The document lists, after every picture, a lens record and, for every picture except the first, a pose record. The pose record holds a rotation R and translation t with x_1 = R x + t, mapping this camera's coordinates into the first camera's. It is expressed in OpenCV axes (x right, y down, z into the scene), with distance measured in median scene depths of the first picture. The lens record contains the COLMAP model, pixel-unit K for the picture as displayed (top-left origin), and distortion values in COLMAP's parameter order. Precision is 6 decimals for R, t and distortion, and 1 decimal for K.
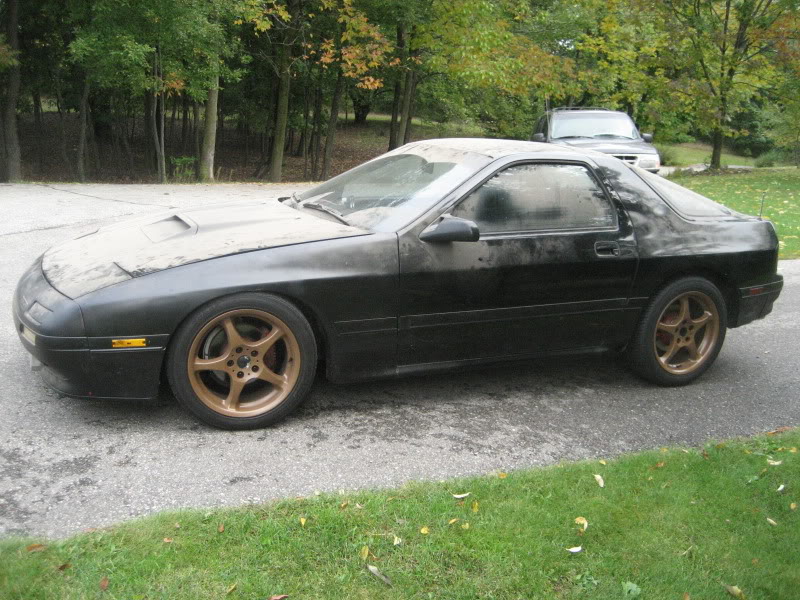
lens RADIAL K [[799.3, 0, 400.0], [0, 799.3, 300.0], [0, 0, 1]] dist [-0.095443, 0.043069]
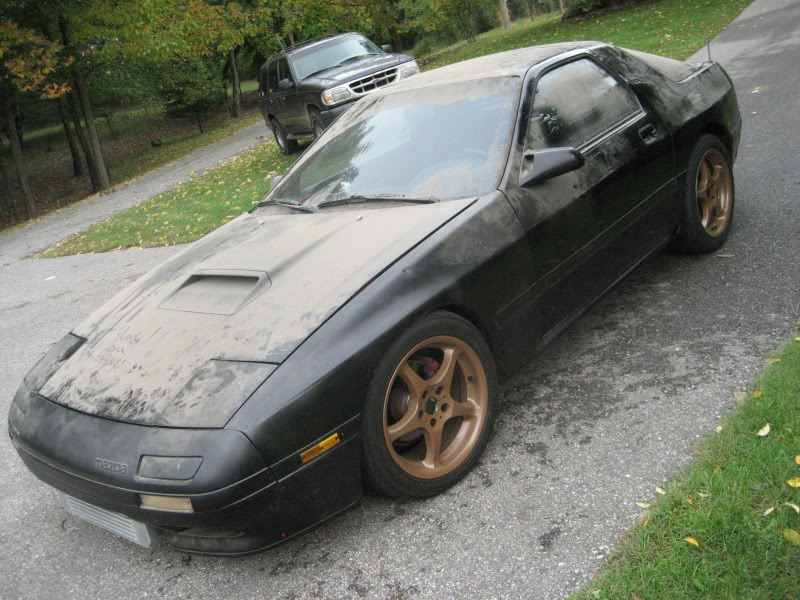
lens RADIAL K [[799.3, 0, 400.0], [0, 799.3, 300.0], [0, 0, 1]] dist [-0.095443, 0.043069]
pose [[0.870474, -0.384691, 0.307064, -0.383025], [0.365644, 0.923011, 0.119815, -0.111666], [-0.329515, 0.007981, 0.944117, 0.242069]]
